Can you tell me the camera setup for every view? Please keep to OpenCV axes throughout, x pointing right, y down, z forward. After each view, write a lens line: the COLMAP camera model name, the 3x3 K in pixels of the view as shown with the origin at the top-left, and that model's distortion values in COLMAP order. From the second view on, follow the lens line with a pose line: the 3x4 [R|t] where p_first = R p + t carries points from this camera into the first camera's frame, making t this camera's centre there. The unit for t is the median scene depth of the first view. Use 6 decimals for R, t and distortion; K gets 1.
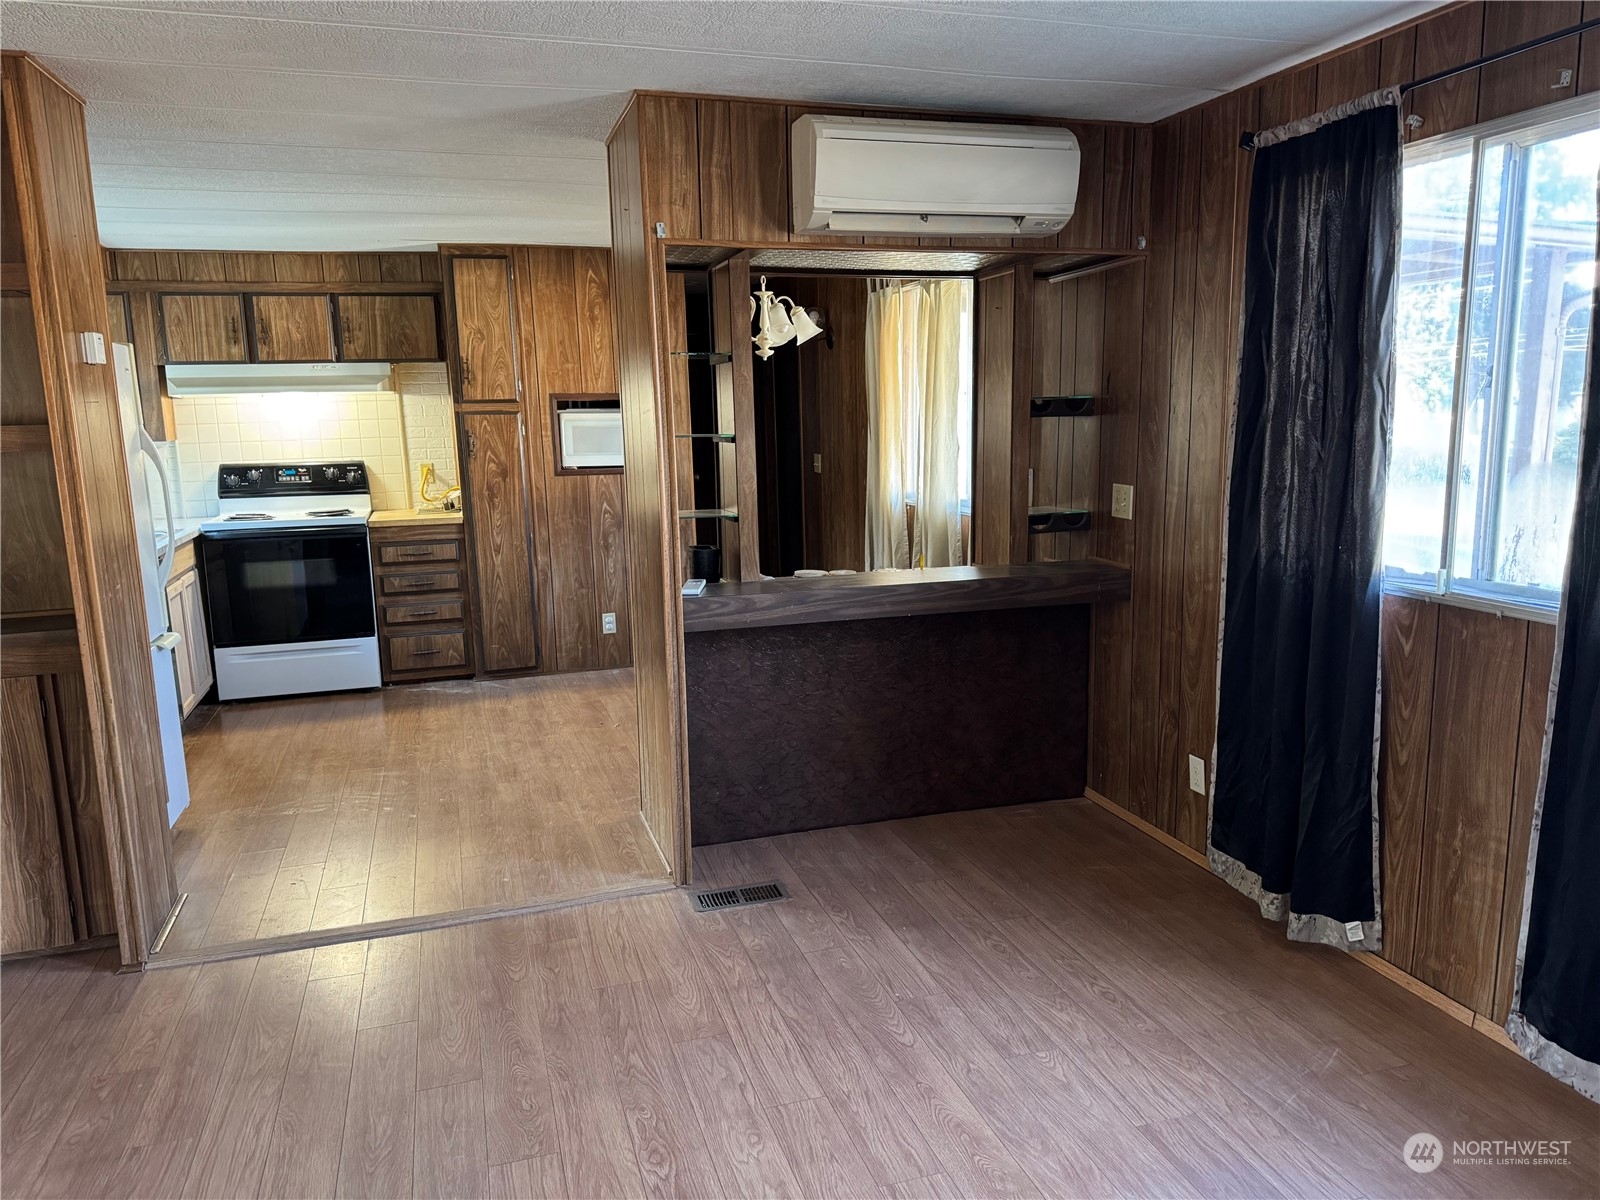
lens RADIAL K [[1141.8, 0, 804.0], [0, 1141.8, 602.3], [0, 0, 1]] dist [0.087425, -0.104158]
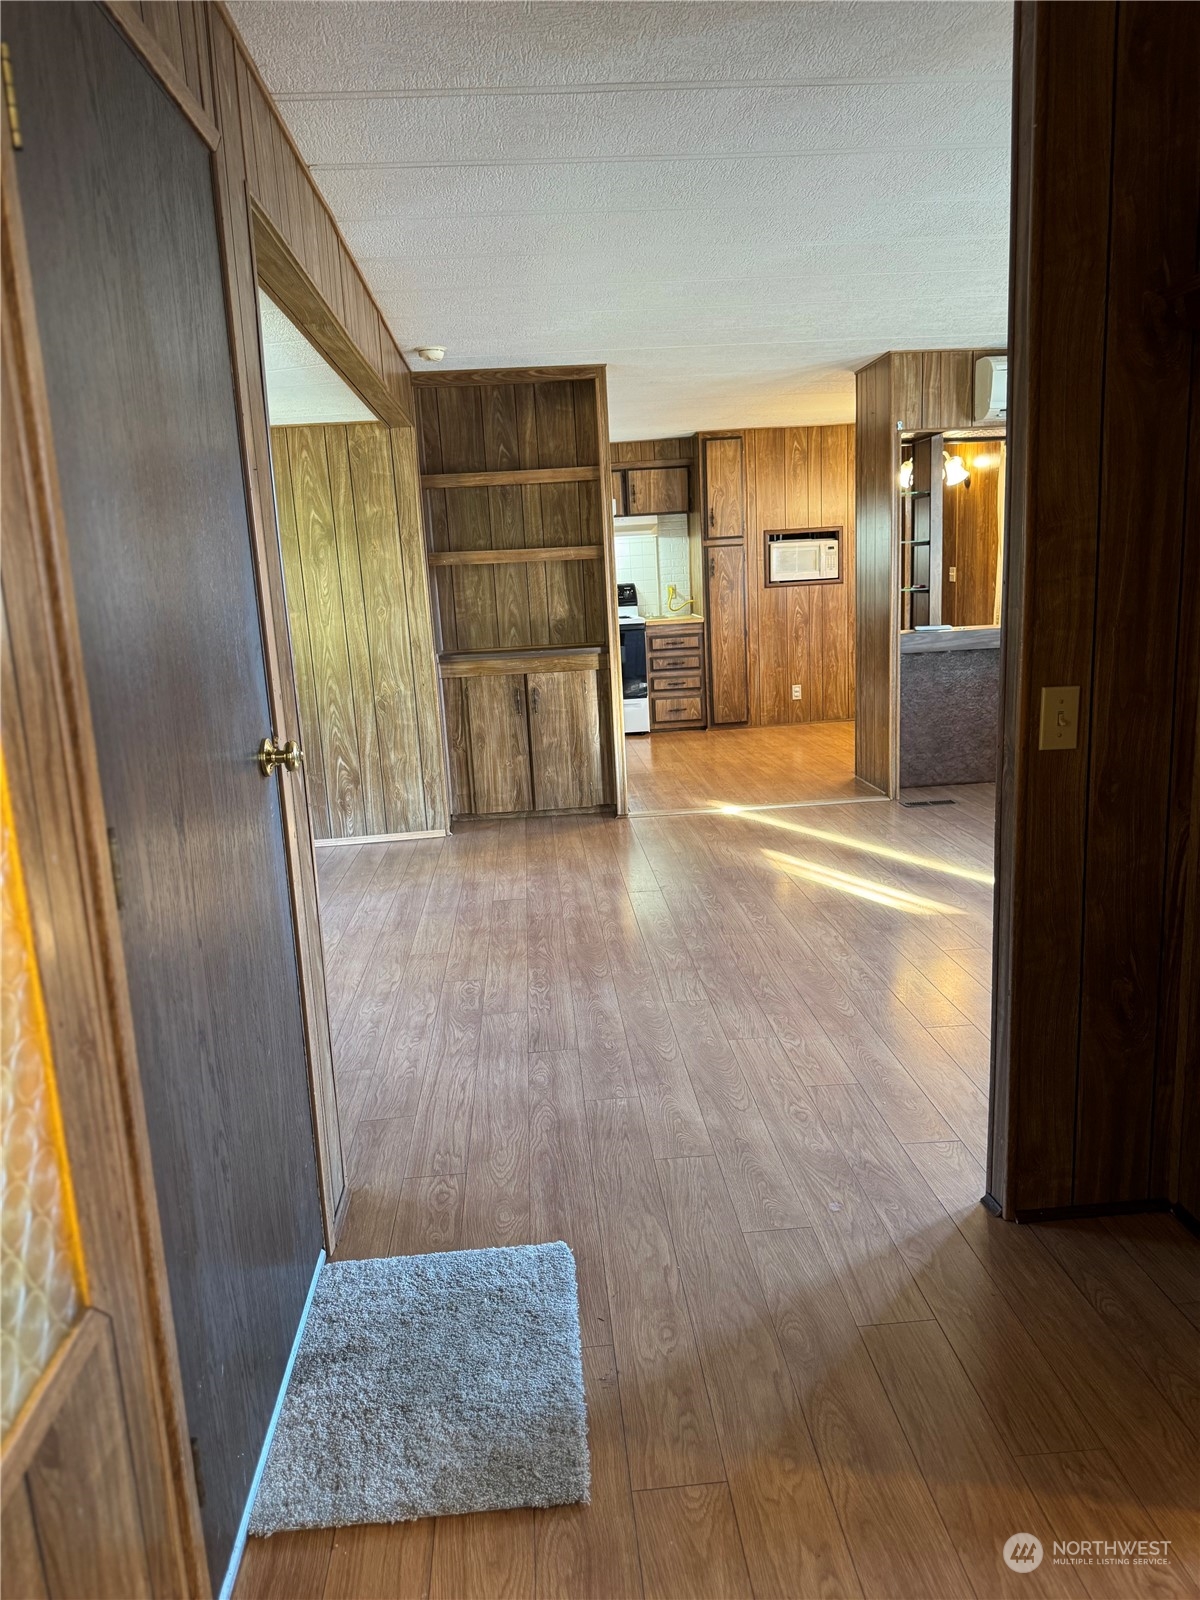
lens RADIAL K [[1141.8, 0, 594.0], [0, 1141.8, 811.2], [0, 0, 1]] dist [0.087425, -0.104158]
pose [[0.970260, 0.017657, -0.241422, -0.072592], [-0.006295, 0.998839, 0.047753, 0.105716], [0.241985, -0.044813, 0.969245, -0.478499]]
